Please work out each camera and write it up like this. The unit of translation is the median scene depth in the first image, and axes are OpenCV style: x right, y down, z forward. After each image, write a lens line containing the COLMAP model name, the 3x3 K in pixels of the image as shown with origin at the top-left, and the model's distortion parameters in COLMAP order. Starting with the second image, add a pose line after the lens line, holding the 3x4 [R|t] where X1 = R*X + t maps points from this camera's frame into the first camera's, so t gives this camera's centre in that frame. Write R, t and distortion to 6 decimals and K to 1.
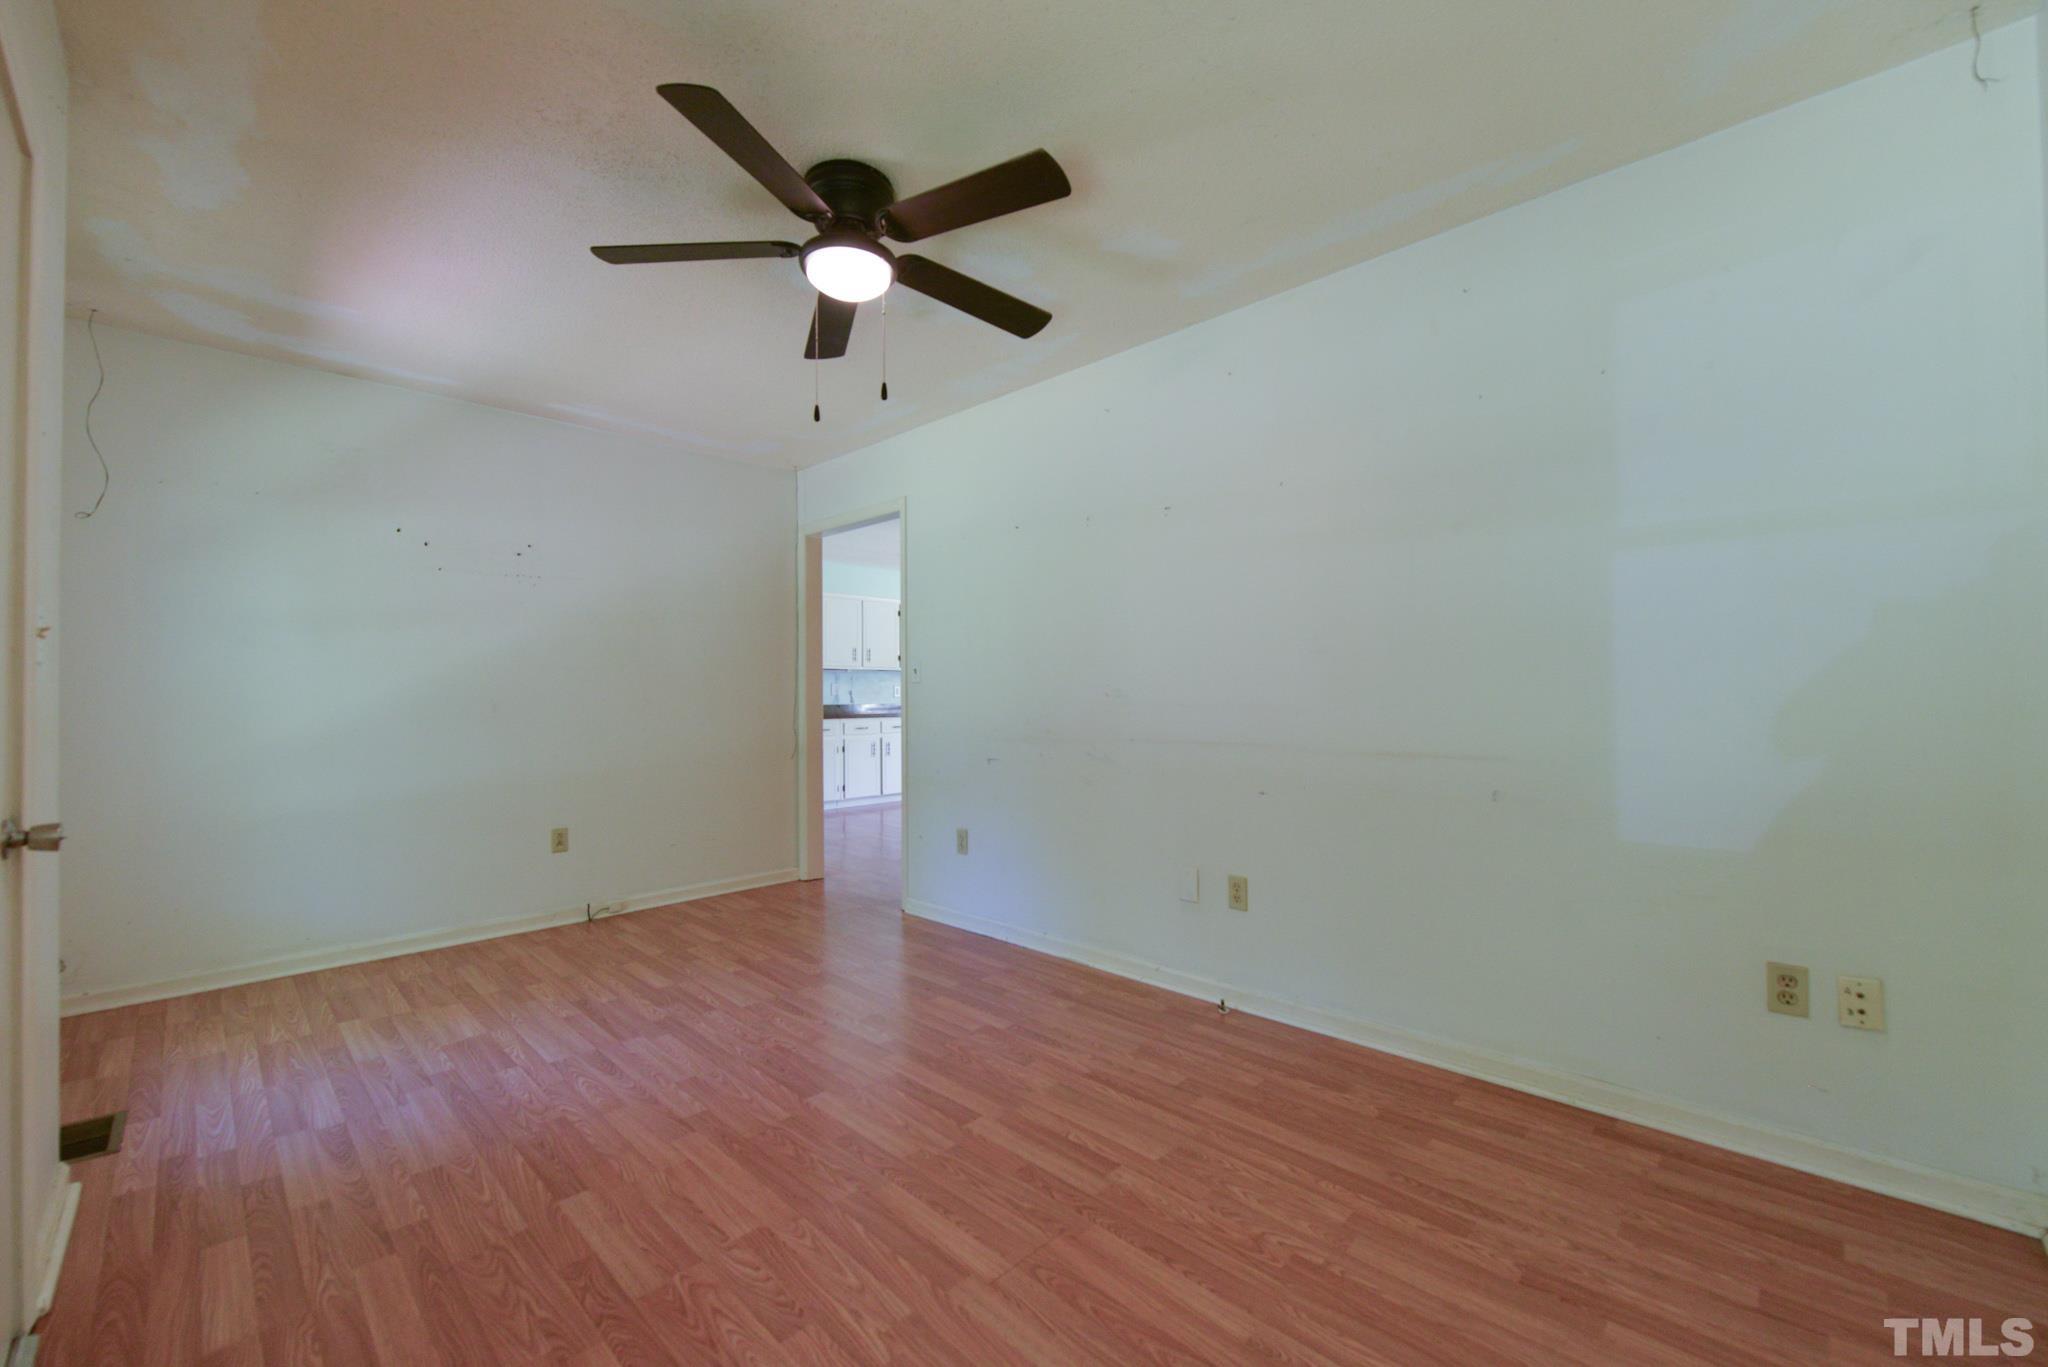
lens RADIAL K [[813.0, 0, 1024.0], [0, 813.0, 683.5], [0, 0, 1]] dist [-0.009984, -0.000634]
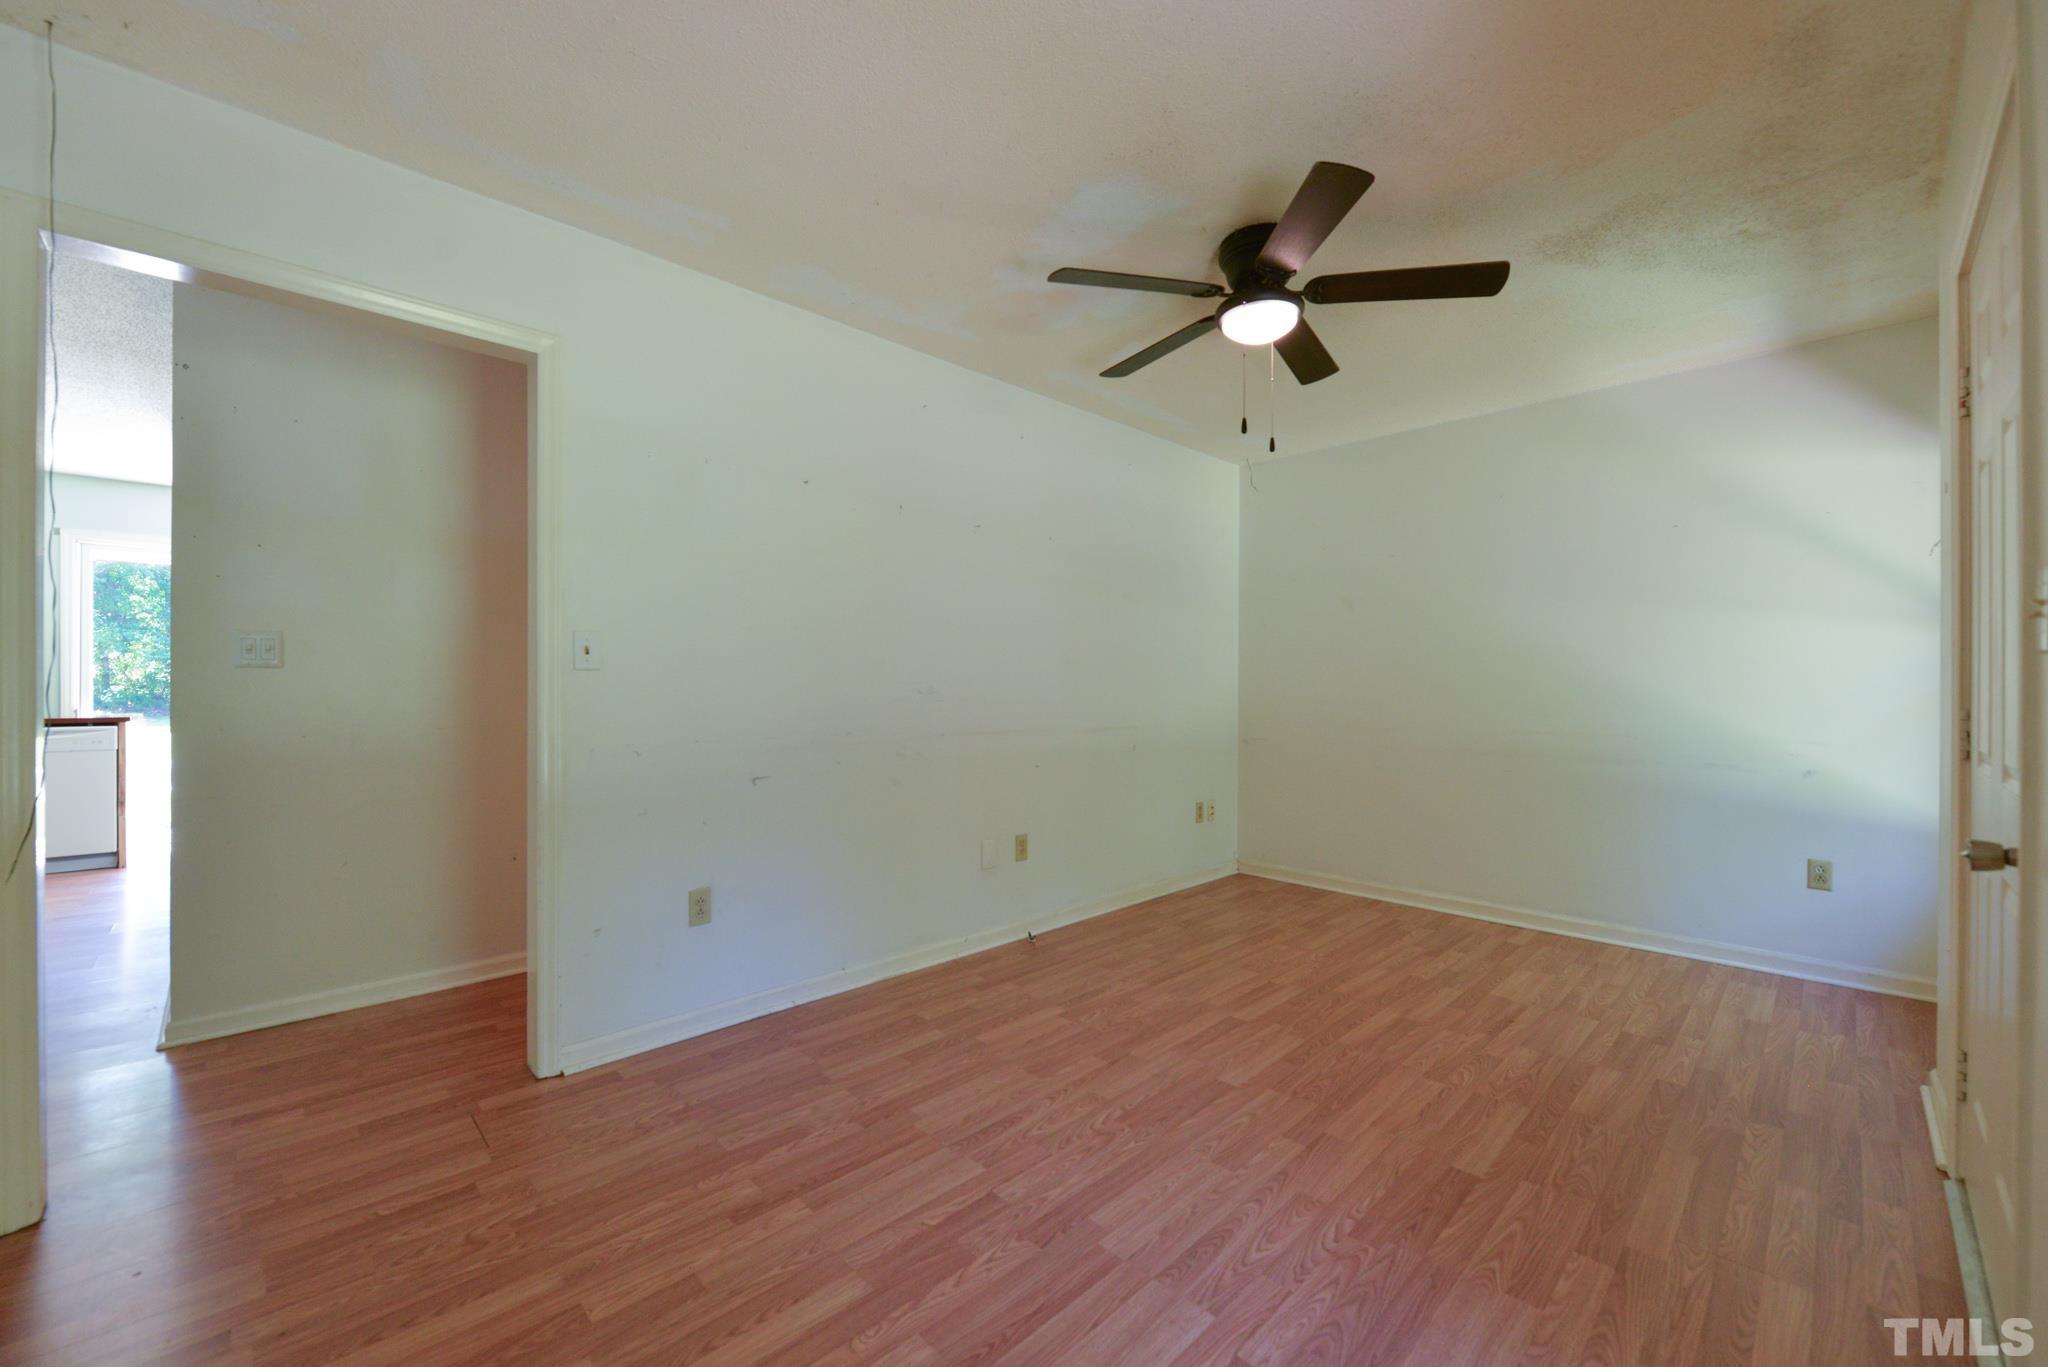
lens RADIAL K [[813.0, 0, 1024.0], [0, 813.0, 683.5], [0, 0, 1]] dist [-0.009984, -0.000634]
pose [[0.028367, 0.008422, 0.999562, -1.310650], [-0.016394, 0.999834, -0.007959, 0.015457], [-0.999463, -0.016161, 0.028500, 1.251257]]
